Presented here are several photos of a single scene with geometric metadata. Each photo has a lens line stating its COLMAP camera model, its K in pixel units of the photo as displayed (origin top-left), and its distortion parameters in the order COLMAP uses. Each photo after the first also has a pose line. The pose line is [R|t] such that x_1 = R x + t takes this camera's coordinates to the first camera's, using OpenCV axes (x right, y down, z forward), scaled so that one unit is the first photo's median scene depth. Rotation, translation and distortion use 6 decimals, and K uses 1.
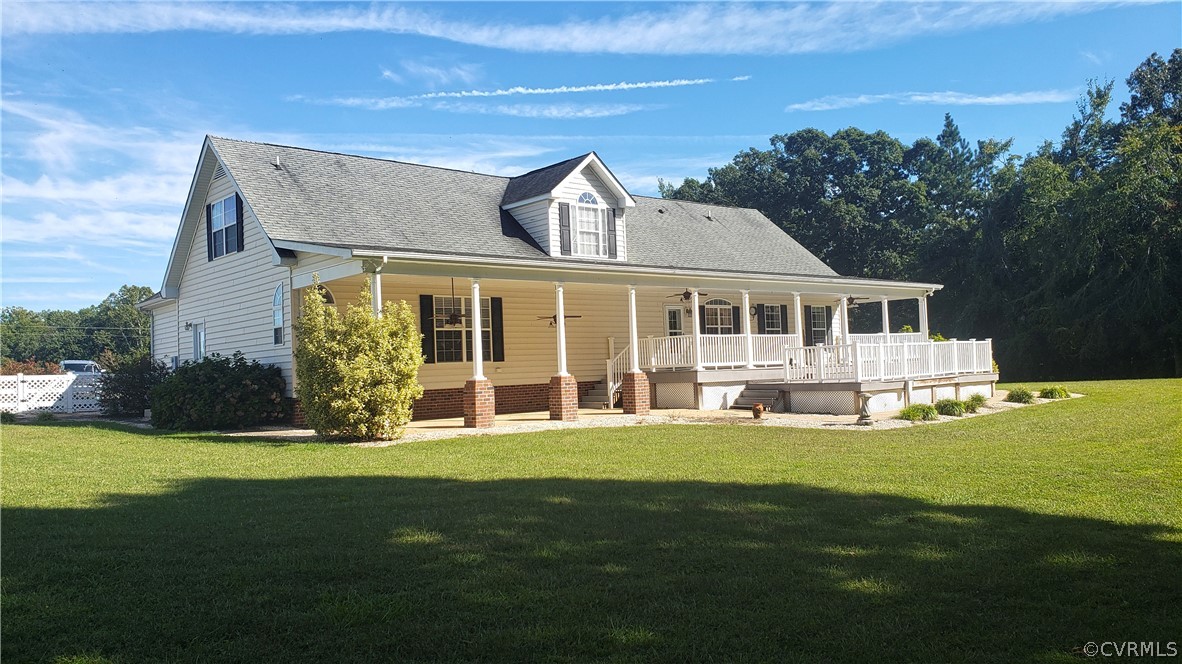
lens RADIAL K [[904.5, 0, 591.0], [0, 904.5, 332.0], [0, 0, 1]] dist [0.084644, -0.148593]
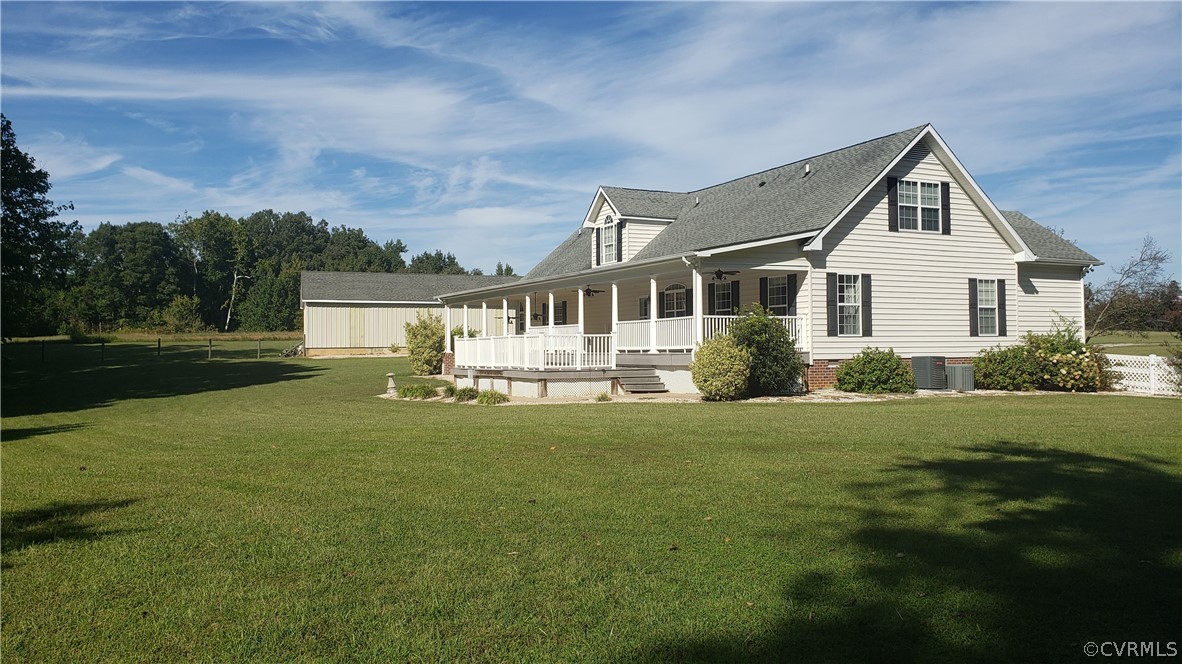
lens RADIAL K [[904.5, 0, 591.0], [0, 904.5, 332.0], [0, 0, 1]] dist [0.084644, -0.148593]
pose [[-0.238162, 0.024566, -0.970915, 1.295901], [0.055401, 0.998396, 0.011672, 0.000935], [0.969644, -0.051010, -0.239141, 1.279214]]
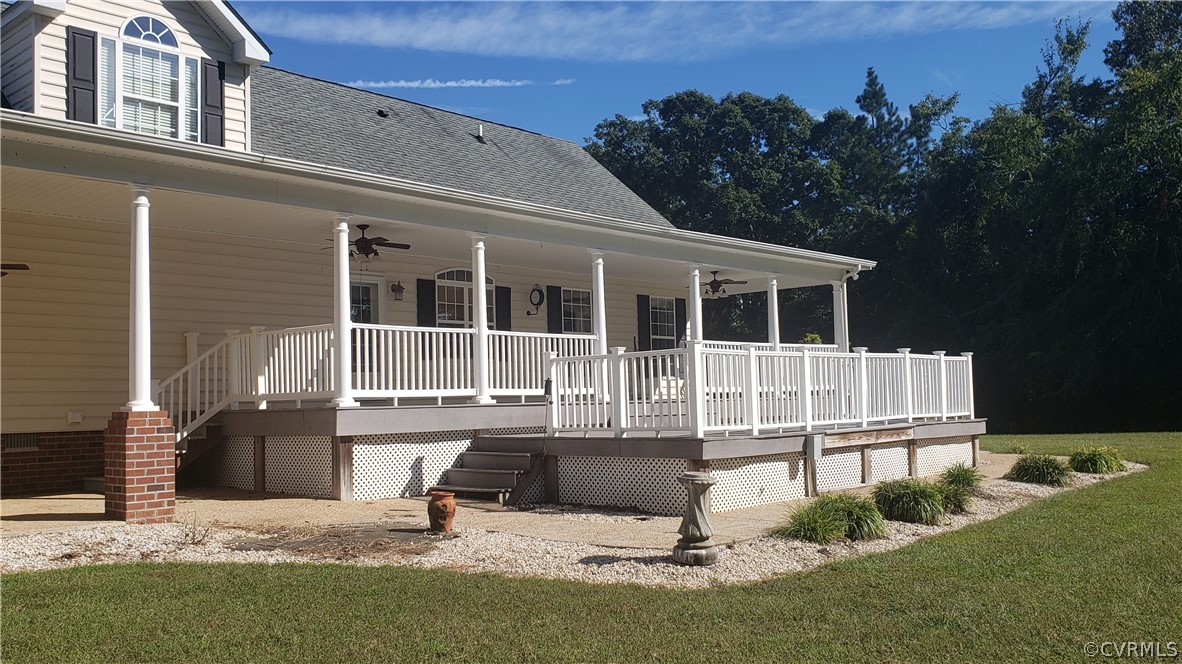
lens RADIAL K [[1058.1, 0, 591.0], [0, 1058.1, 332.0], [0, 0, 1]] dist [0.122332, -0.275980]
pose [[0.991773, 0.021965, 0.126108, 0.151776], [-0.017905, 0.999287, -0.033237, 0.019700], [-0.126748, 0.030706, 0.991460, 0.434325]]
